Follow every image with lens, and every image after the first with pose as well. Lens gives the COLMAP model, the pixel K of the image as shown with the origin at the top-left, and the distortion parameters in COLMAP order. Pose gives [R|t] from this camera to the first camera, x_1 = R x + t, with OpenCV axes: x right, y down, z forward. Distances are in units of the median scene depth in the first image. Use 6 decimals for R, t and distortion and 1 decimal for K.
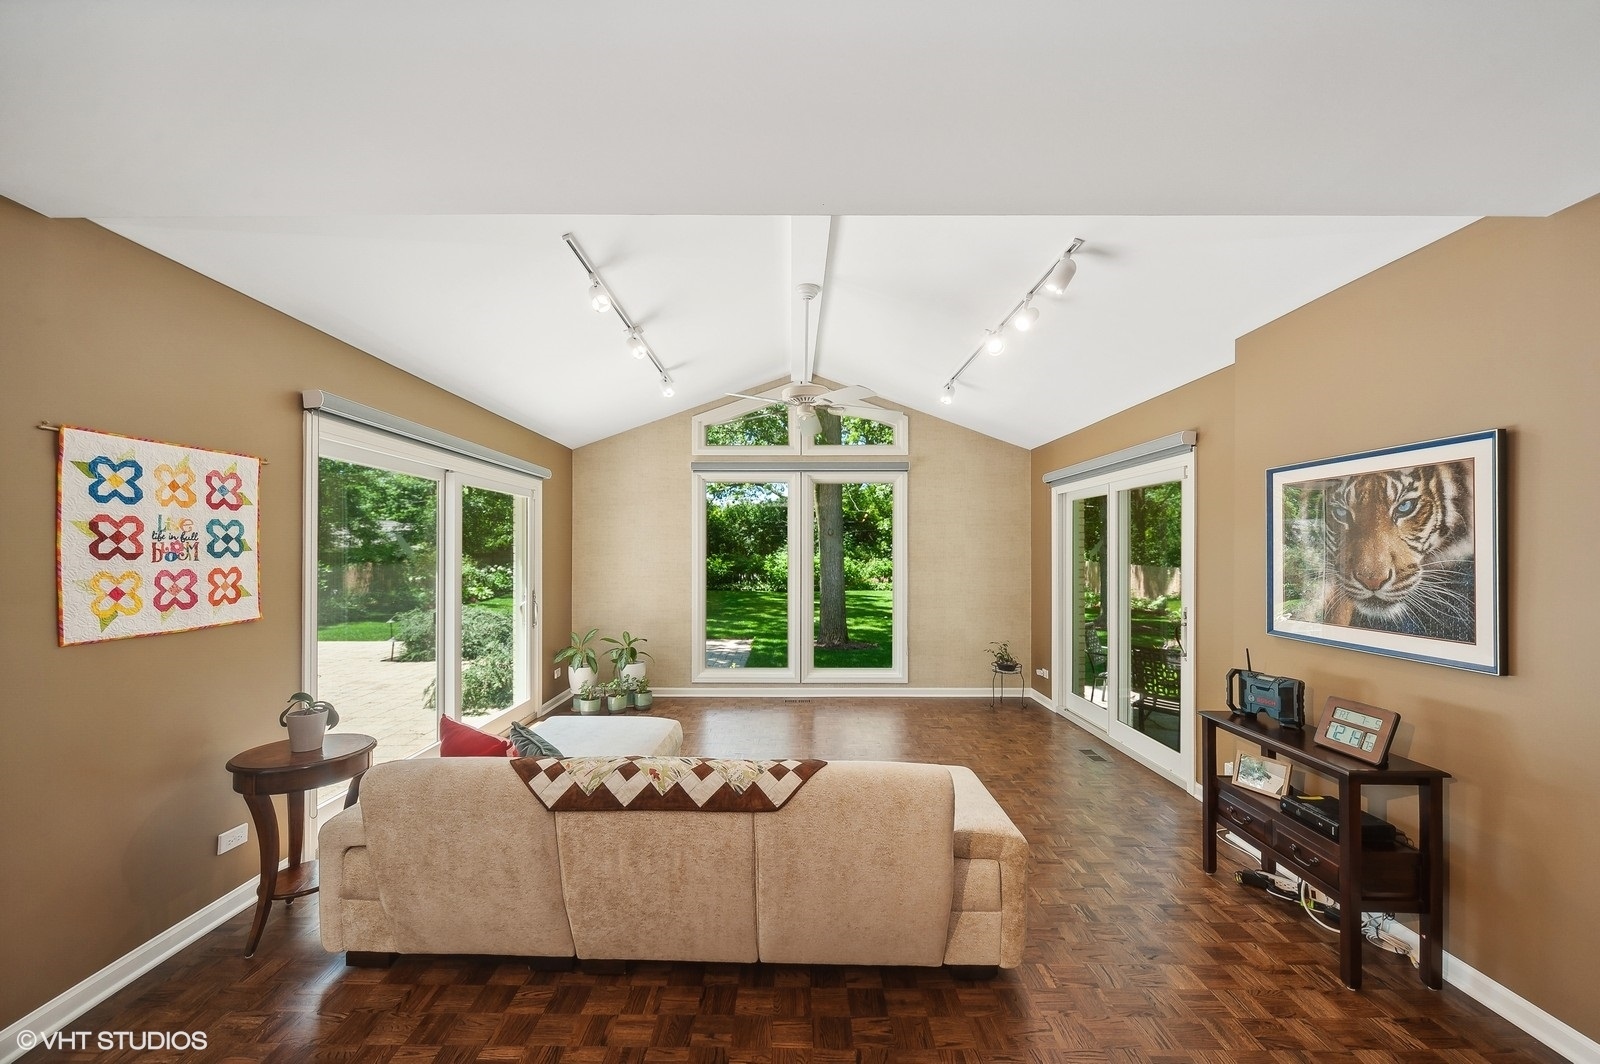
lens RADIAL K [[568.9, 0, 790.4], [0, 568.9, 550.1], [0, 0, 1]] dist [0.000308, 0.000017]
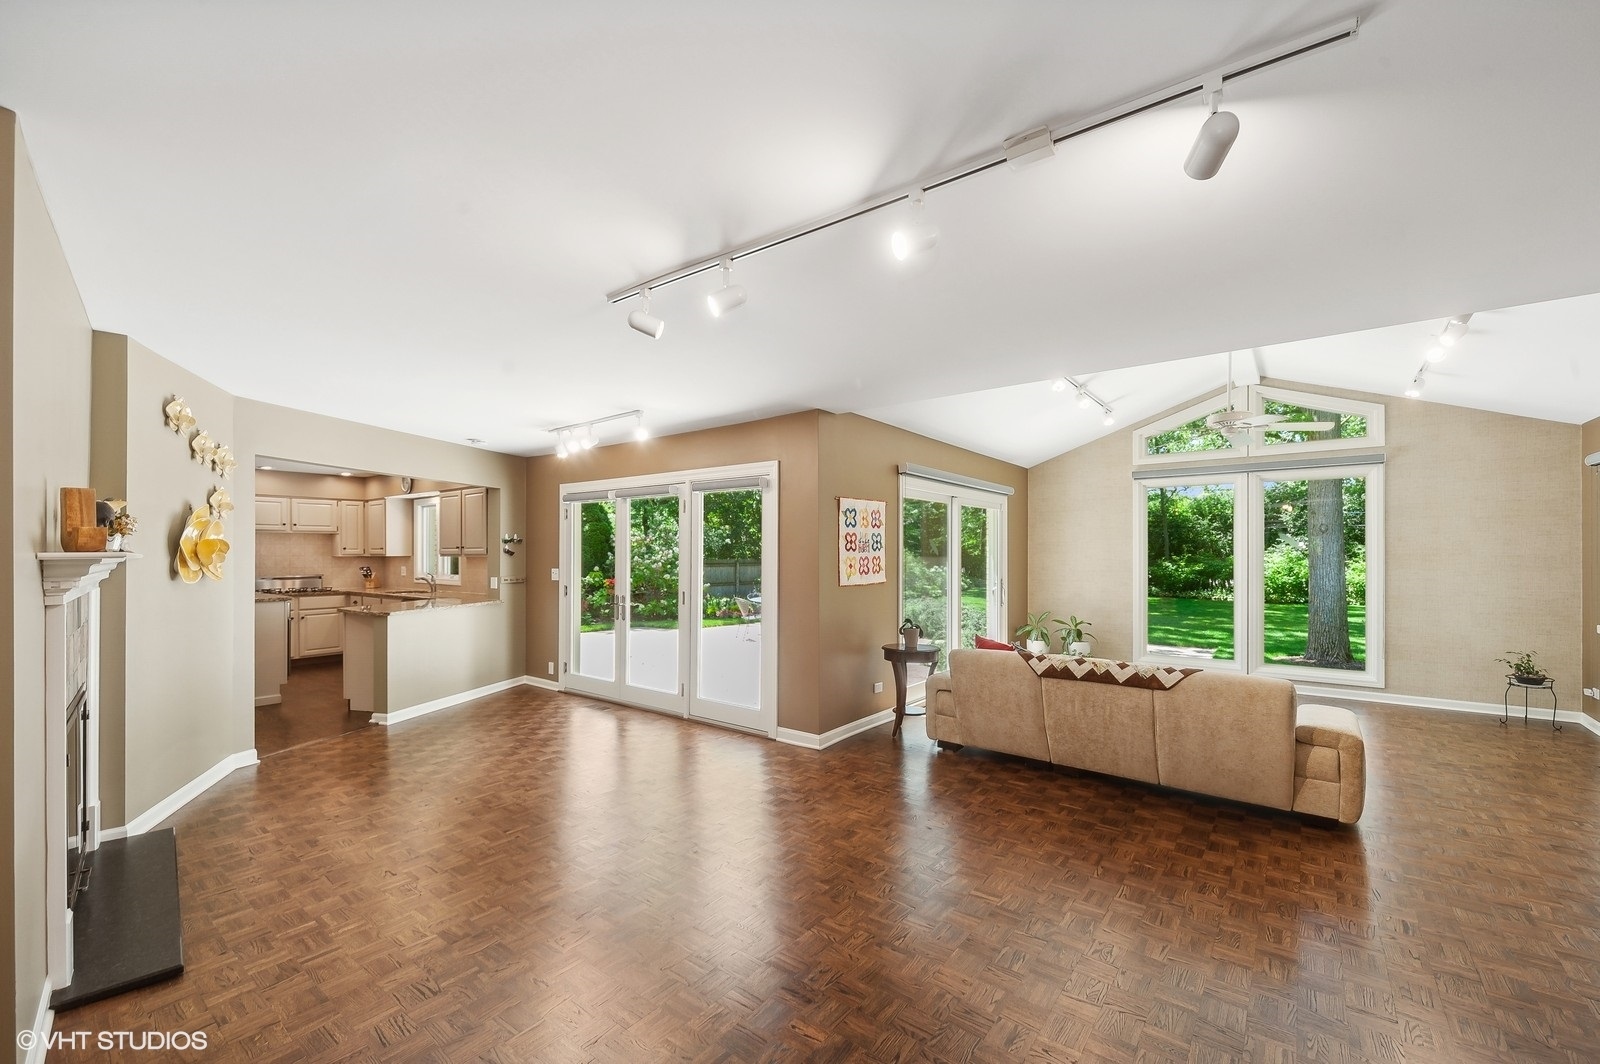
lens RADIAL K [[663.5, 0, 800.3], [0, 663.5, 554.4], [0, 0, 1]] dist [0.000754, 0.000133]
pose [[0.788848, -0.000052, -0.614588, 0.303666], [0.001929, 0.999995, 0.002391, 0.020220], [0.614585, -0.003071, 0.788845, -1.181484]]
